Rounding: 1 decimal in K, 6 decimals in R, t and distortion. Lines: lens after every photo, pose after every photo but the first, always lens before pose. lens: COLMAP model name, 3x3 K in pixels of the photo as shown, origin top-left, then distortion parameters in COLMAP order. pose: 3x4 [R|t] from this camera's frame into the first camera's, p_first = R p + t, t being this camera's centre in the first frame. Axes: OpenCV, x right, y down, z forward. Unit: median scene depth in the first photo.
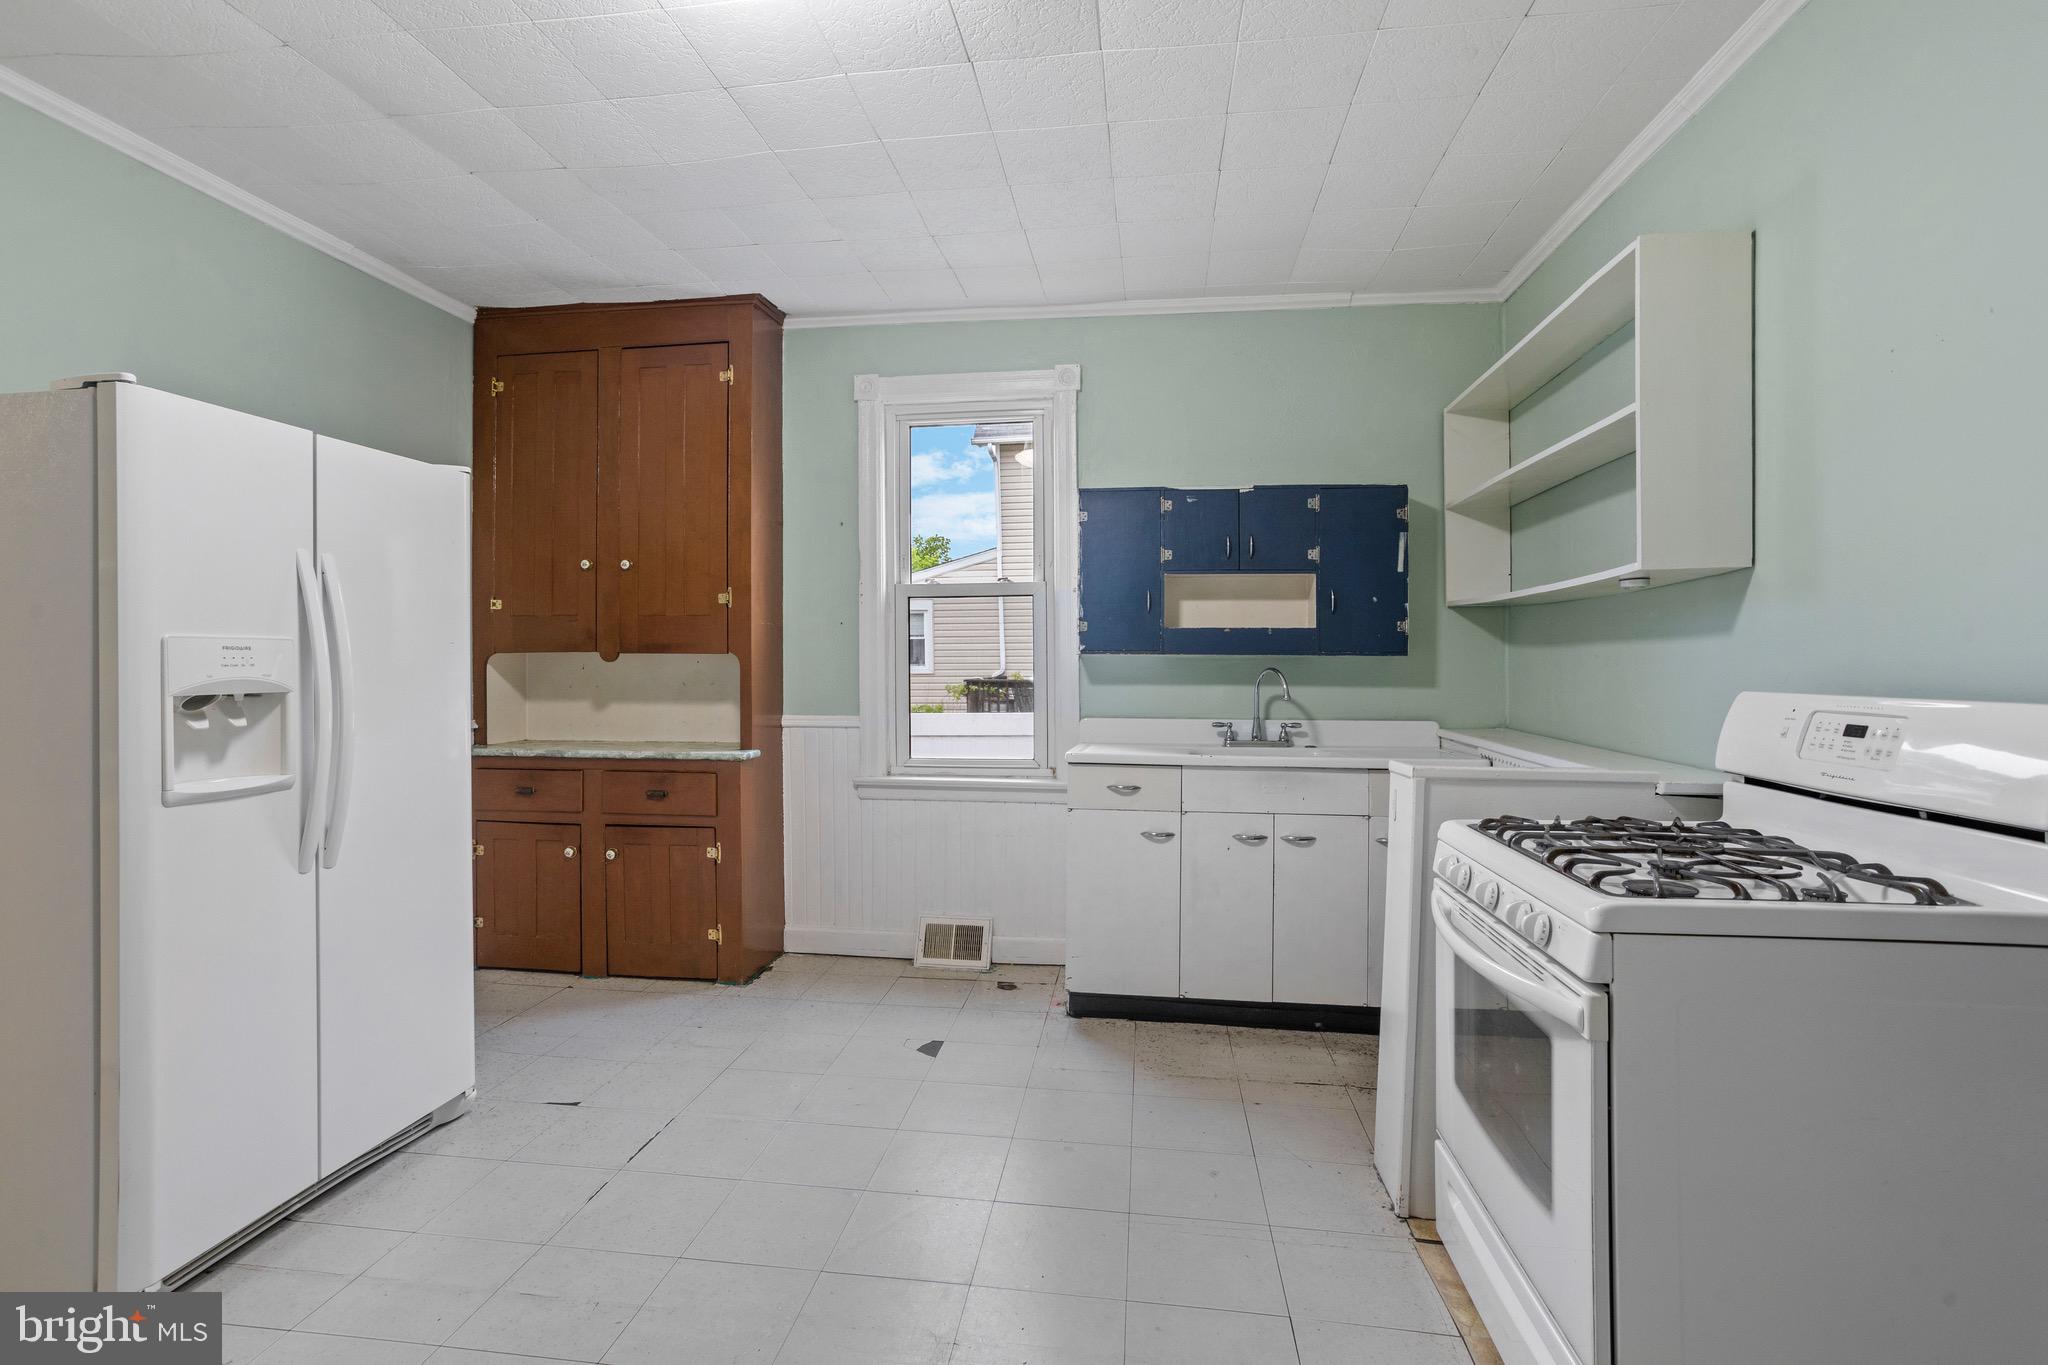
lens RADIAL K [[993.6, 0, 1025.1], [0, 993.6, 667.9], [0, 0, 1]] dist [-0.023227, 0.006939]
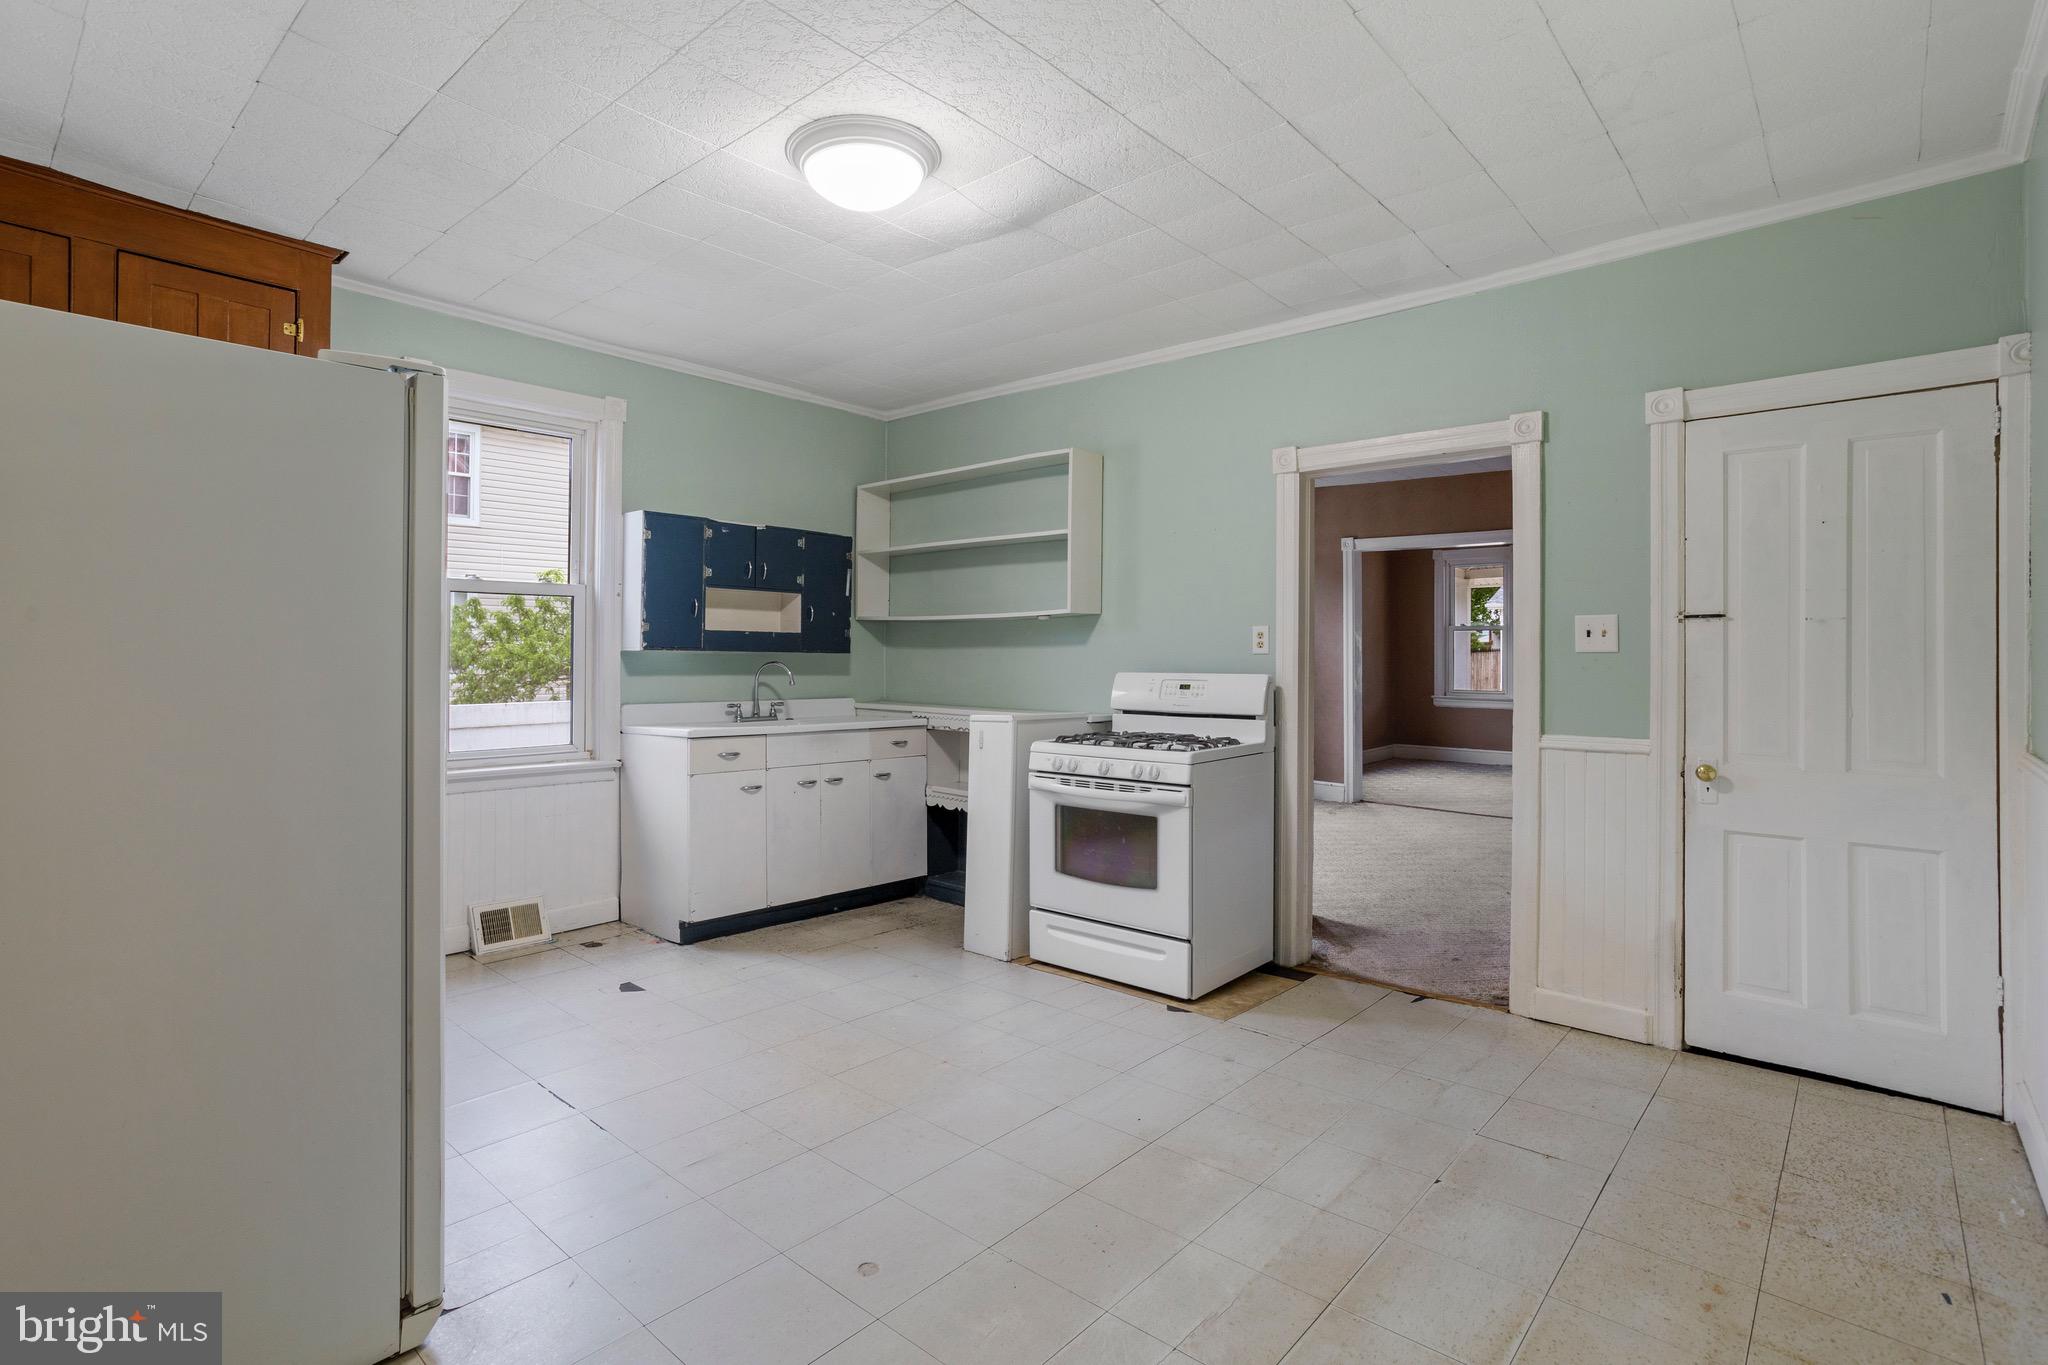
lens RADIAL K [[993.6, 0, 1009.9], [0, 993.6, 662.2], [0, 0, 1]] dist [-0.023227, 0.006939]
pose [[0.561060, -0.001819, 0.827773, -0.686395], [0.000564, 0.999998, 0.001815, -0.001471], [-0.827775, -0.000551, 0.561060, -0.022545]]
